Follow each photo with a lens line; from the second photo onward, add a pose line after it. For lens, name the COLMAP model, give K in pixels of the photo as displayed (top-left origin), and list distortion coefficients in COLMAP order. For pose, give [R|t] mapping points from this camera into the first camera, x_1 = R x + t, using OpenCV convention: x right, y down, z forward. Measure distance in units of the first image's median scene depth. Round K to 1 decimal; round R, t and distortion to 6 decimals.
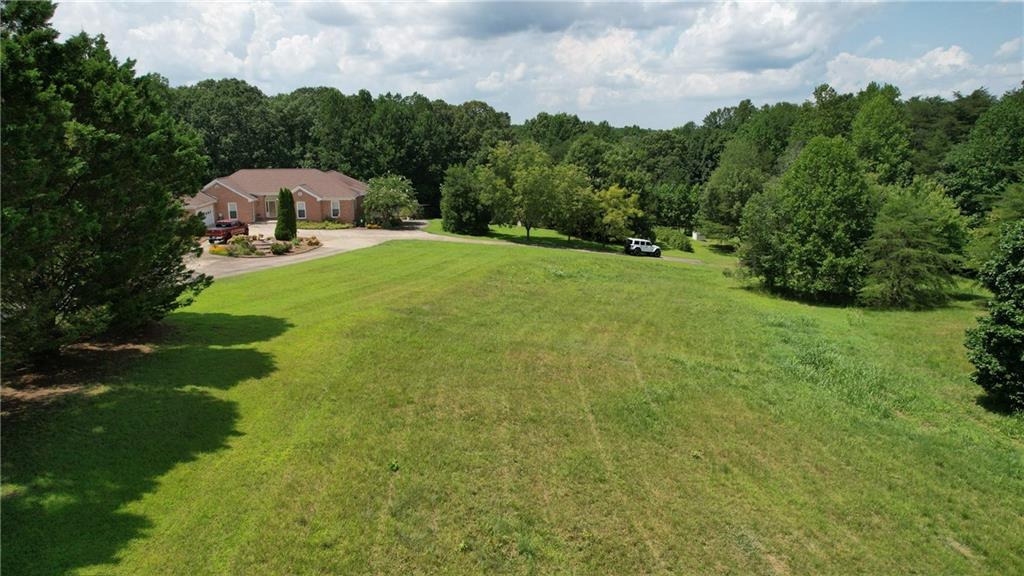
lens RADIAL K [[654.5, 0, 513.5], [0, 654.5, 284.6], [0, 0, 1]] dist [-0.082456, 0.078750]
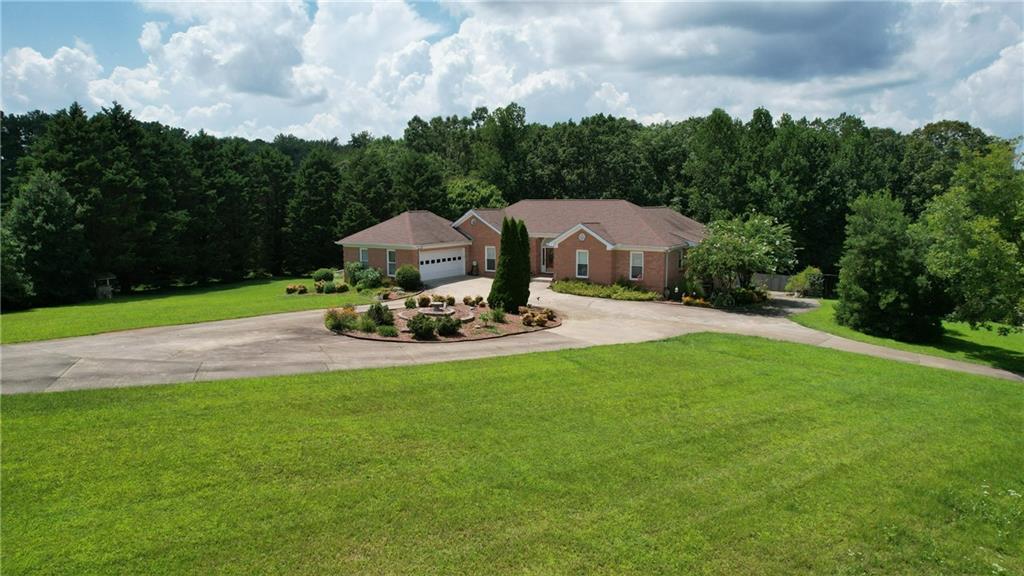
lens RADIAL K [[654.5, 0, 513.5], [0, 654.5, 284.6], [0, 0, 1]] dist [-0.082456, 0.078750]
pose [[0.793046, 0.074757, -0.604558, -0.007912], [-0.138084, 0.988669, -0.058881, -0.049619], [0.593306, 0.130175, 0.794382, 0.468389]]
